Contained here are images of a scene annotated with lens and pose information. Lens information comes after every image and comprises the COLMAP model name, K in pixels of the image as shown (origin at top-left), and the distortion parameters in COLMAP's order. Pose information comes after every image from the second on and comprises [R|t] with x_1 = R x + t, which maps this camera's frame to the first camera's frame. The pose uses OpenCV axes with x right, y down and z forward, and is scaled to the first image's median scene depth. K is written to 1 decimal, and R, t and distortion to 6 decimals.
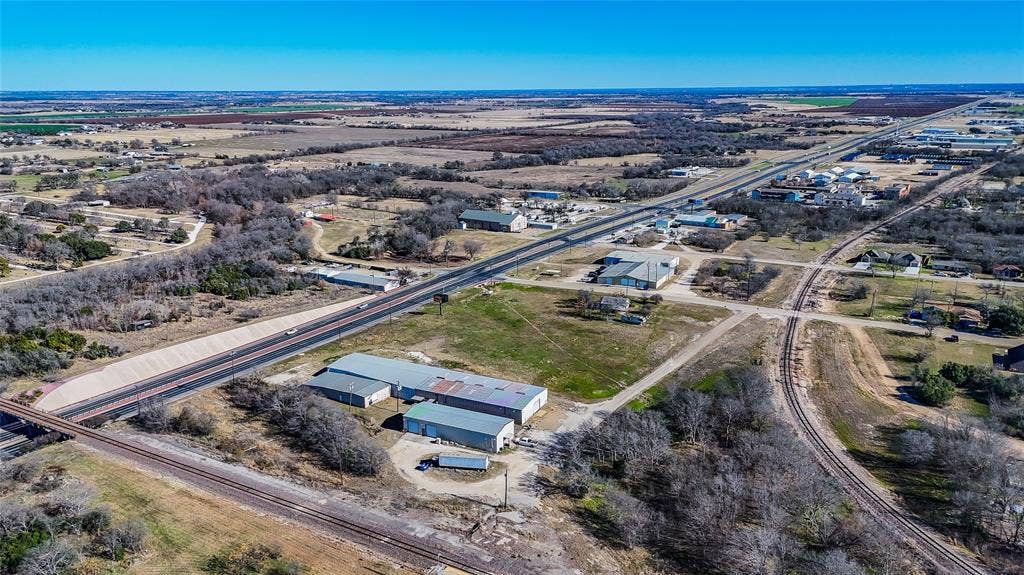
lens RADIAL K [[744.6, 0, 509.7], [0, 744.6, 290.0], [0, 0, 1]] dist [0.082868, -0.073351]
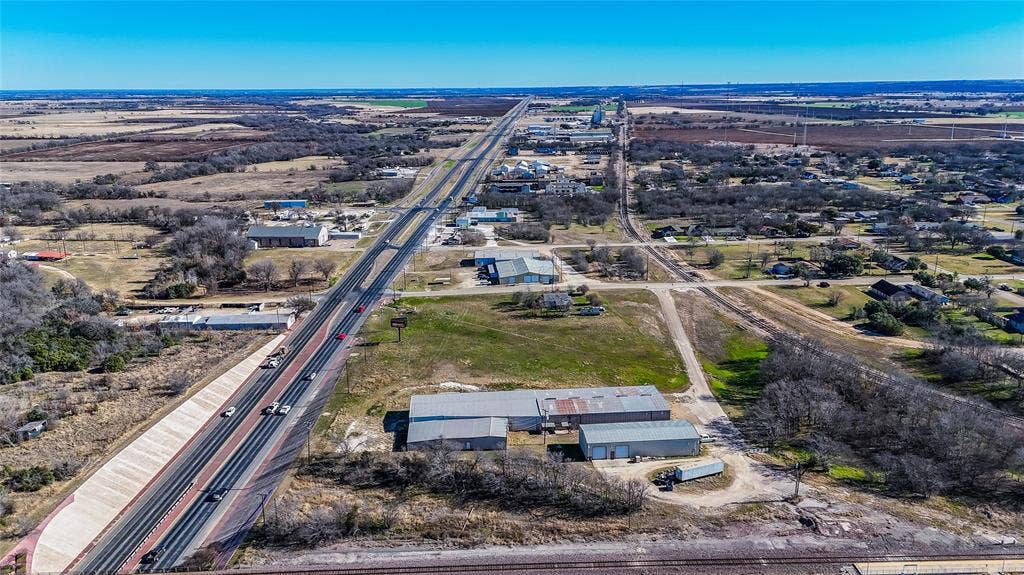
lens RADIAL K [[744.6, 0, 509.8], [0, 744.6, 289.3], [0, 0, 1]] dist [0.082868, -0.073351]
pose [[0.849449, -0.140737, 0.508556, -0.456822], [0.142406, 0.989158, 0.035874, -0.044026], [-0.508091, 0.041949, 0.860281, 0.176350]]
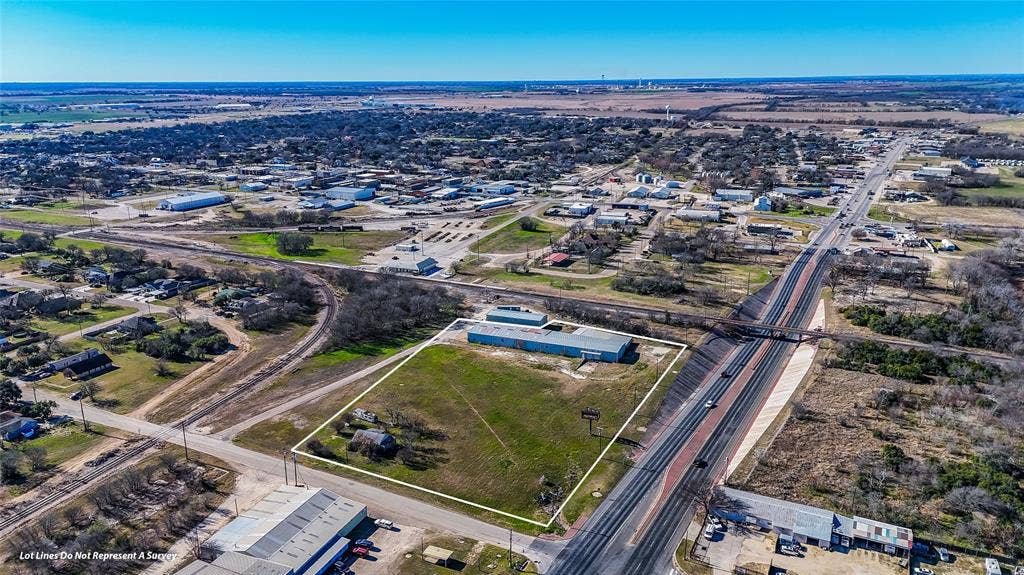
lens RADIAL K [[744.6, 0, 509.2], [0, 744.6, 287.7], [0, 0, 1]] dist [0.082868, -0.073351]
pose [[-0.996887, 0.033936, -0.071173, 0.053110], [-0.007437, 0.858152, 0.513341, -0.566124], [0.078498, 0.512272, -0.855228, 1.734497]]
